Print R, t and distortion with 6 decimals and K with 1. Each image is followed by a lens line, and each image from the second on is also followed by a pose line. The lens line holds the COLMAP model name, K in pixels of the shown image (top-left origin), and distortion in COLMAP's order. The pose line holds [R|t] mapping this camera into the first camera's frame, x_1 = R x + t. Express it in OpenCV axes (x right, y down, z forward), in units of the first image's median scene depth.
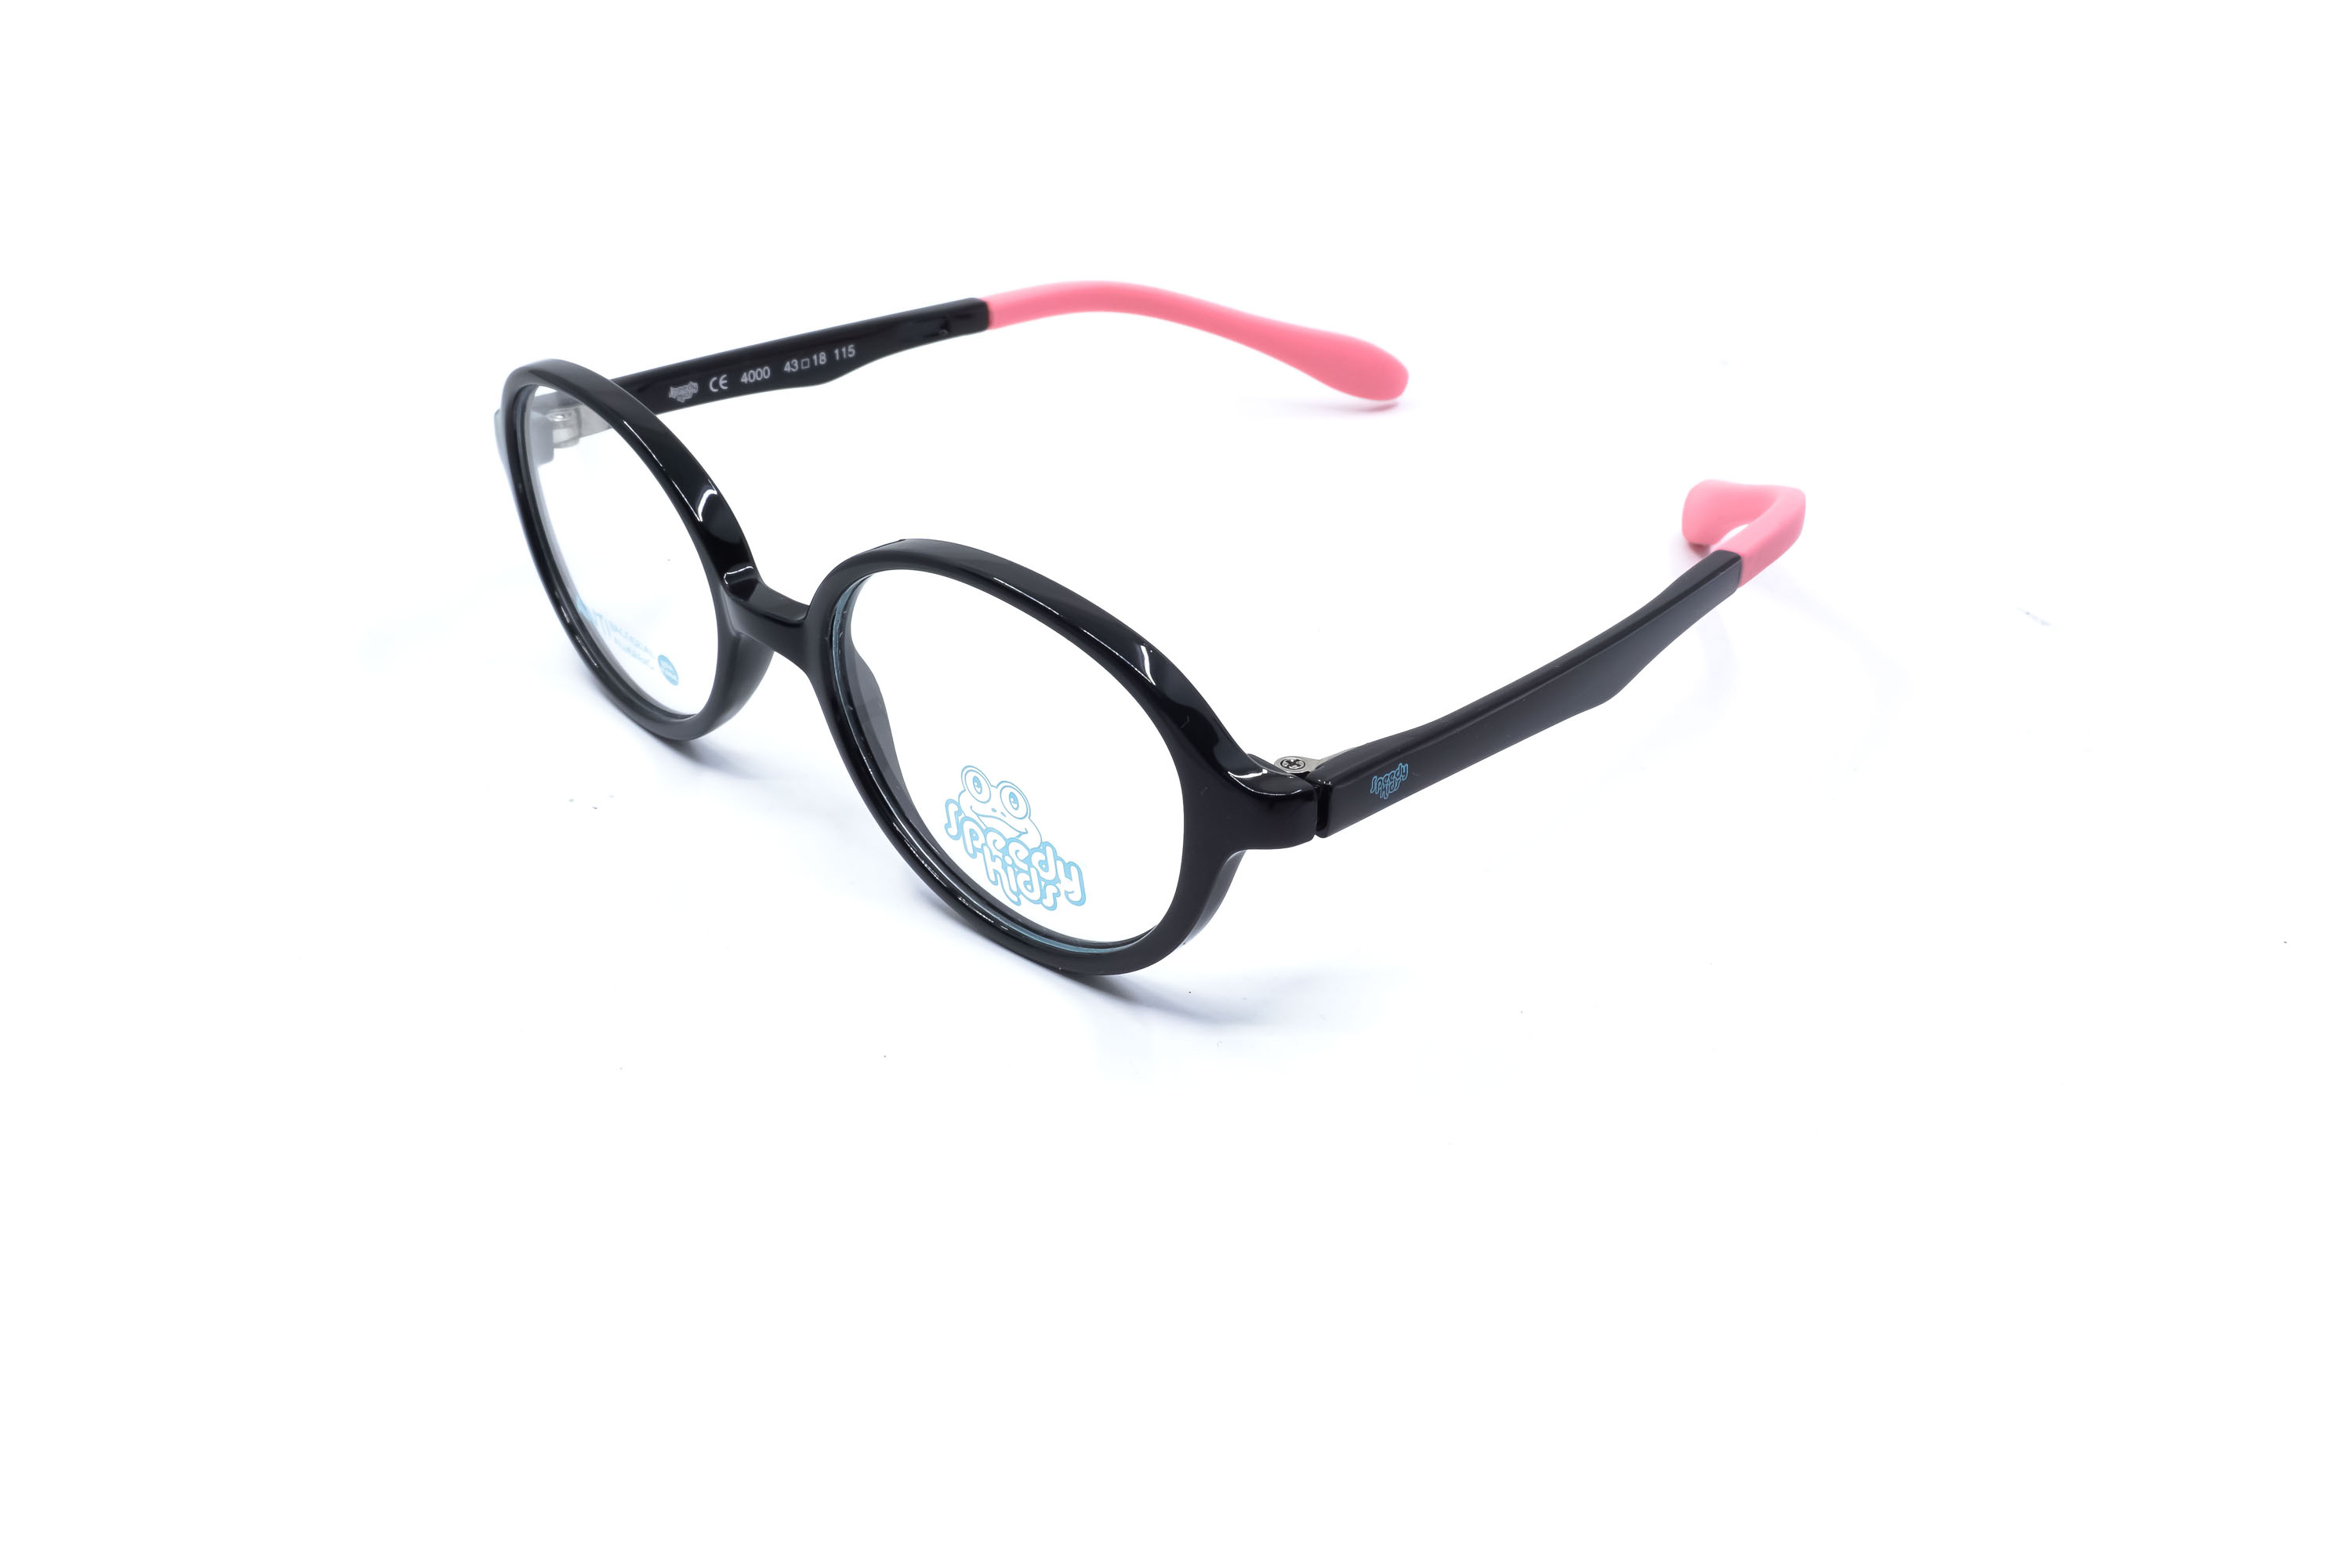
lens RADIAL K [[2428.5, 0, 1176.0], [0, 2428.5, 784.0], [0, 0, 1]] dist [-0.000579, -0.004569]
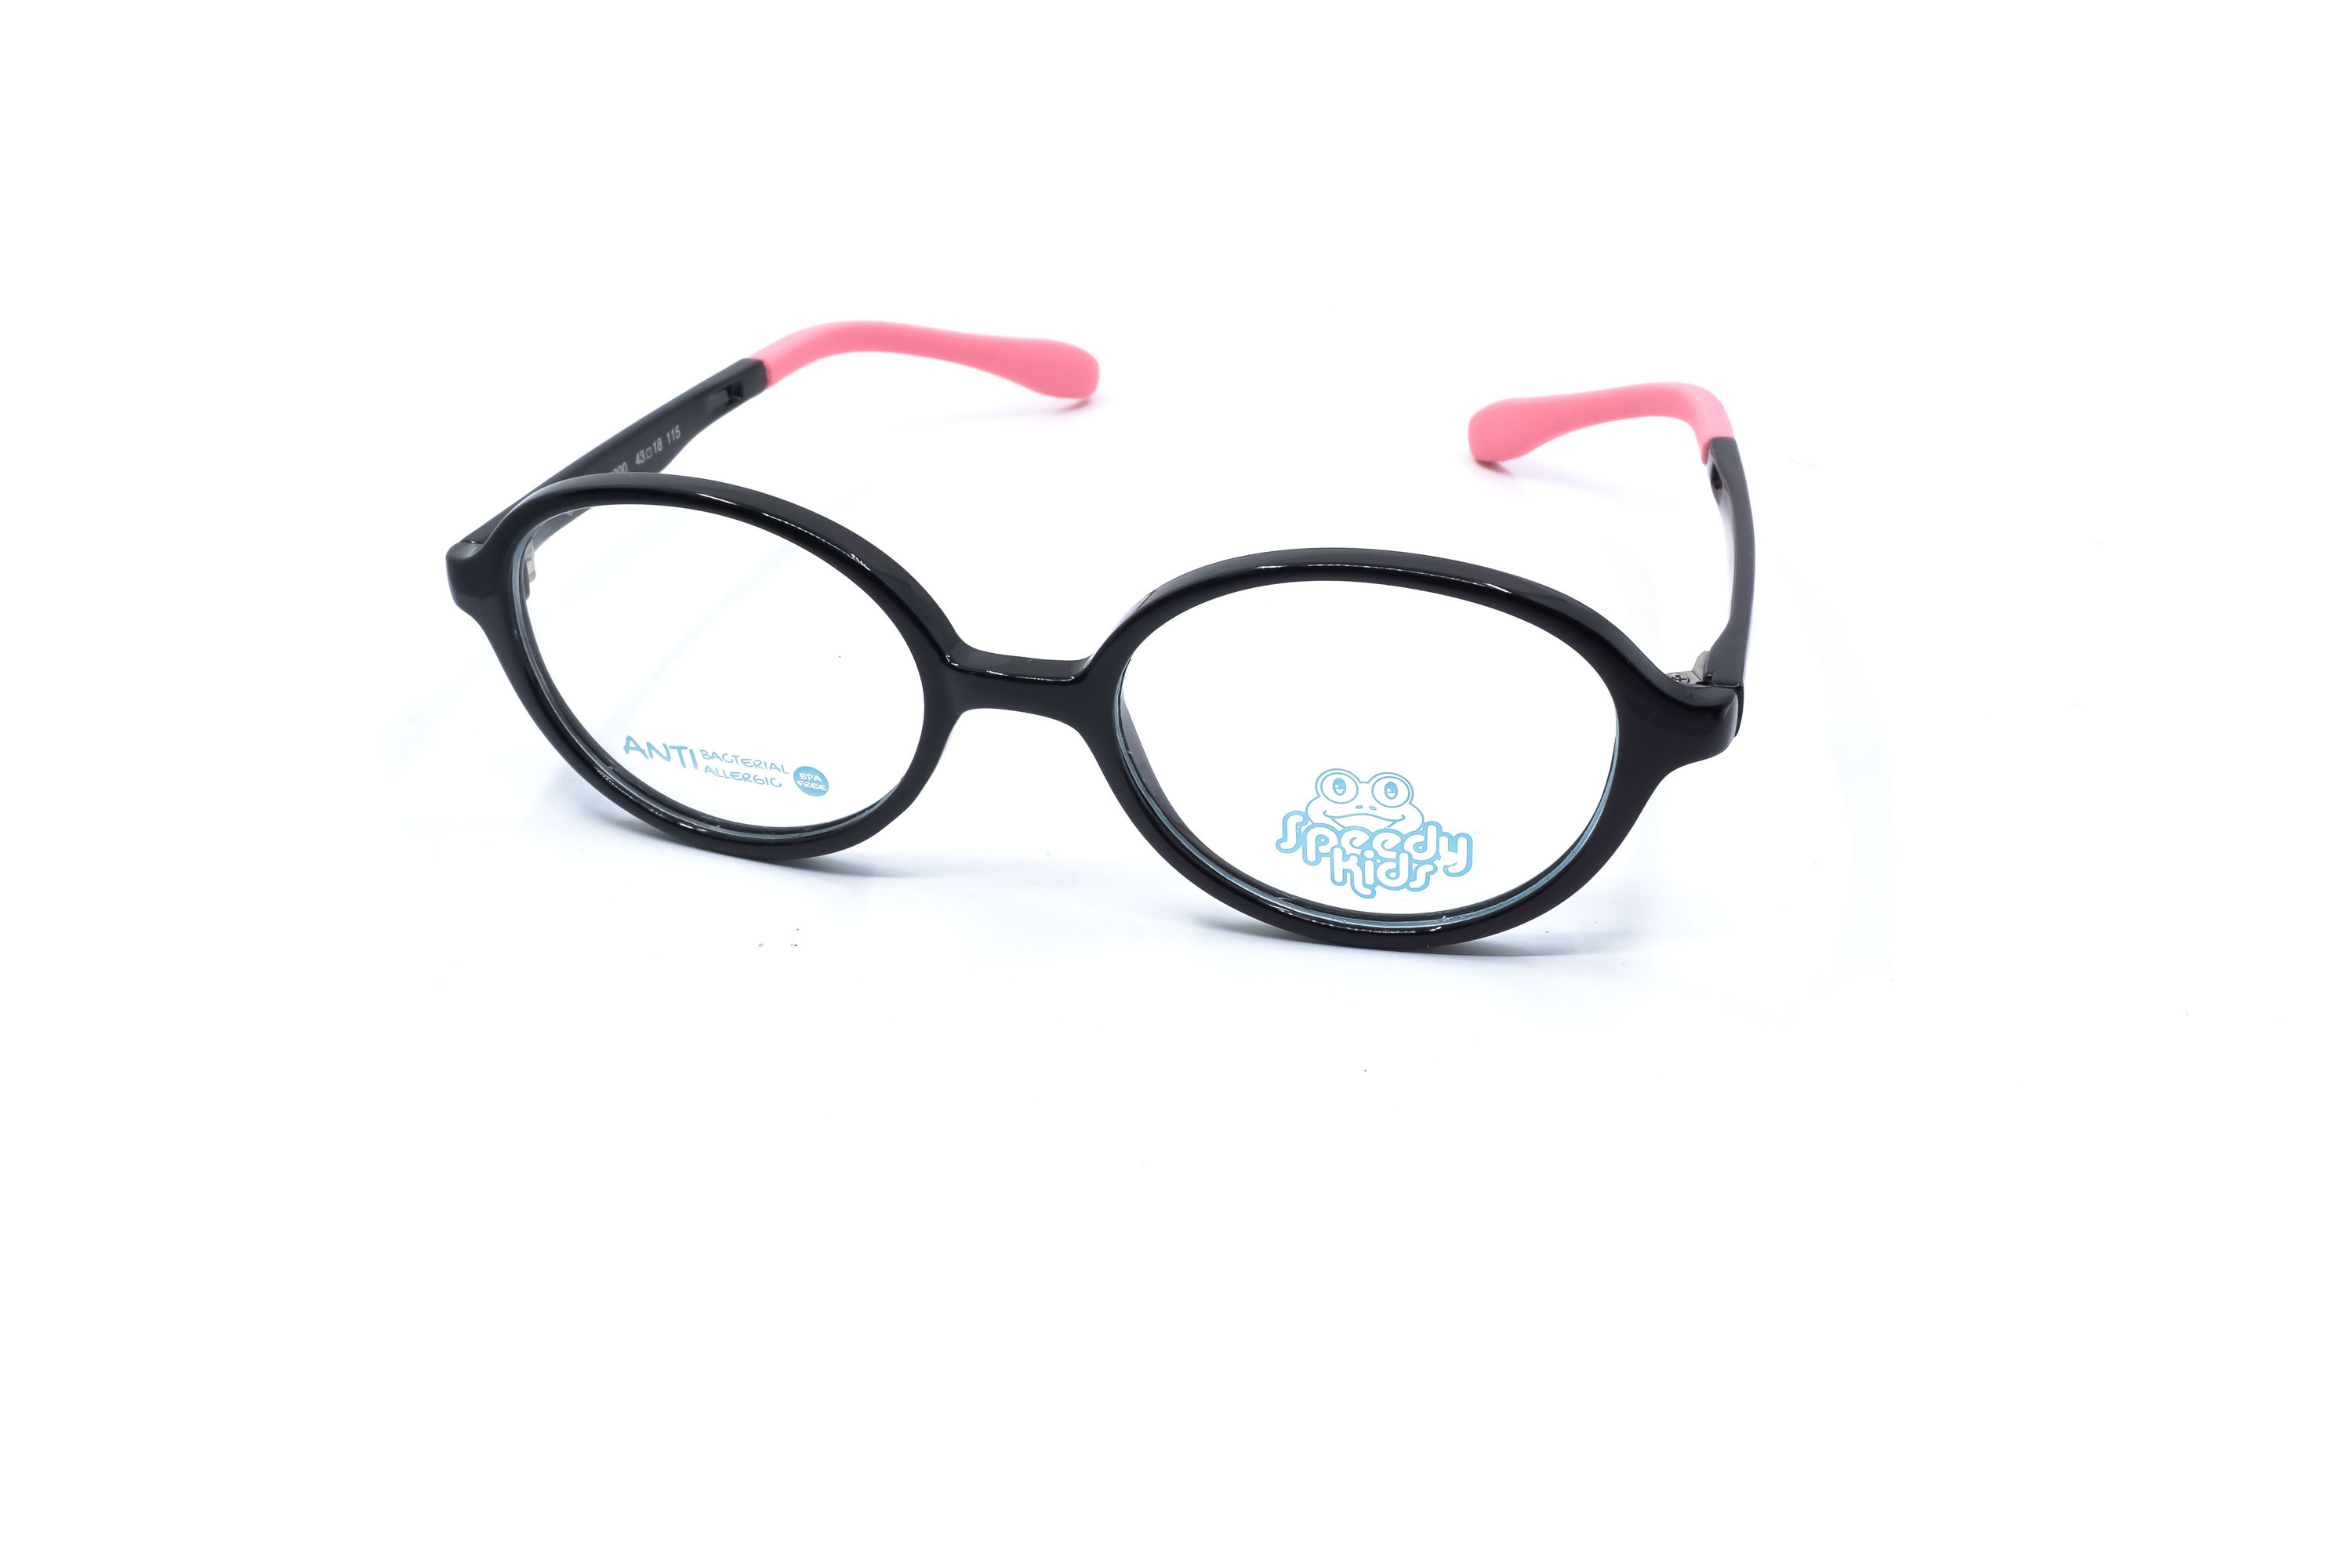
lens RADIAL K [[2428.5, 0, 1176.0], [0, 2428.5, 784.0], [0, 0, 1]] dist [-0.000579, -0.004569]
pose [[0.865809, -0.245641, 0.435931, -0.571089], [0.249801, 0.967067, 0.048794, -0.065707], [-0.433560, 0.066650, 0.898656, 0.134770]]
